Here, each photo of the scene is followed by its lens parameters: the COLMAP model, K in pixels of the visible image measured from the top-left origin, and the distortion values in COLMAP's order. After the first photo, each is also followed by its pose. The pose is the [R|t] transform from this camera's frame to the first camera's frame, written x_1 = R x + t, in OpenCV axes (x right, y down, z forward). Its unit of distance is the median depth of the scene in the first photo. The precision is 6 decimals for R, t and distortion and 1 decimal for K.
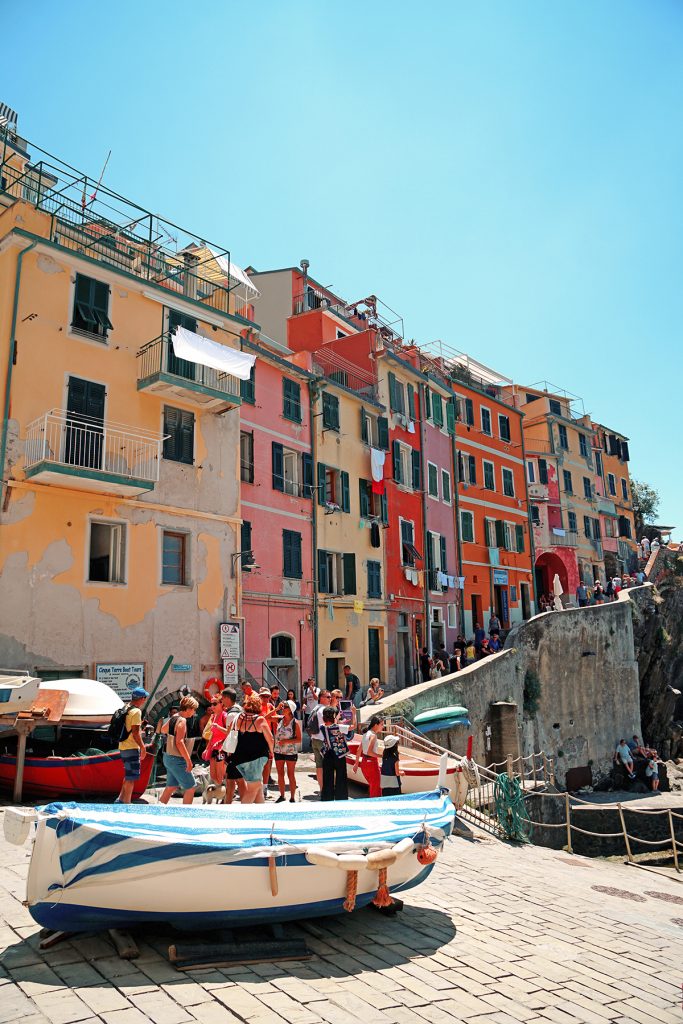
lens RADIAL K [[710.1, 0, 339.7], [0, 710.1, 508.3], [0, 0, 1]] dist [-0.147051, 0.117548]
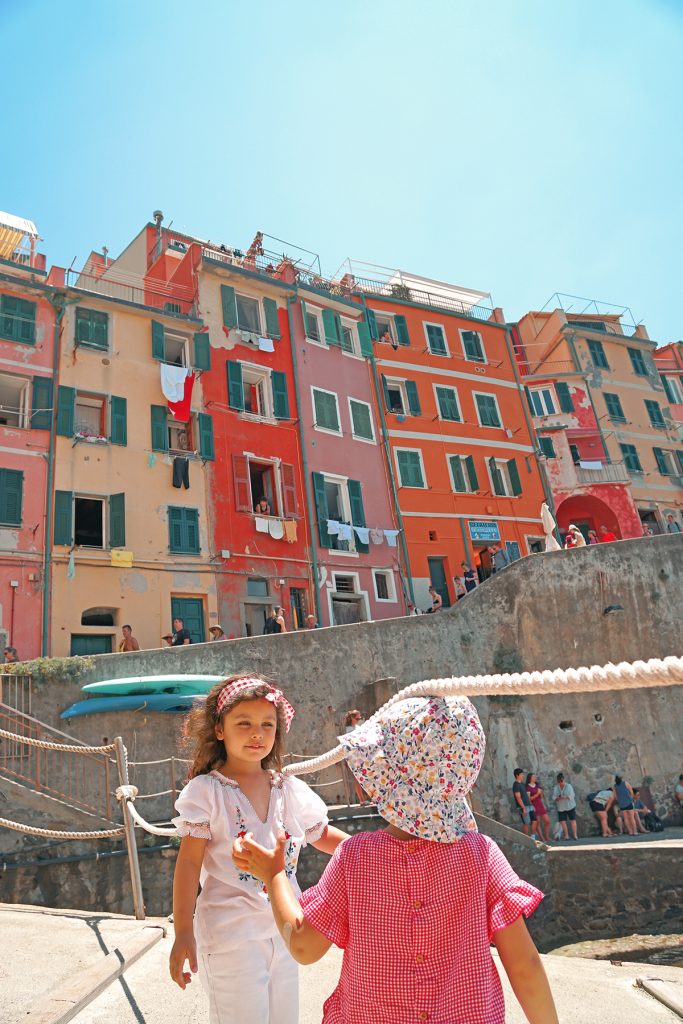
lens RADIAL K [[710.1, 0, 339.7], [0, 710.1, 508.3], [0, 0, 1]] dist [-0.147051, 0.117548]
pose [[0.929830, -0.213913, -0.299428, 0.341219], [0.171977, 0.971966, -0.160329, 0.180581], [0.325330, 0.097584, 0.940552, 0.303324]]
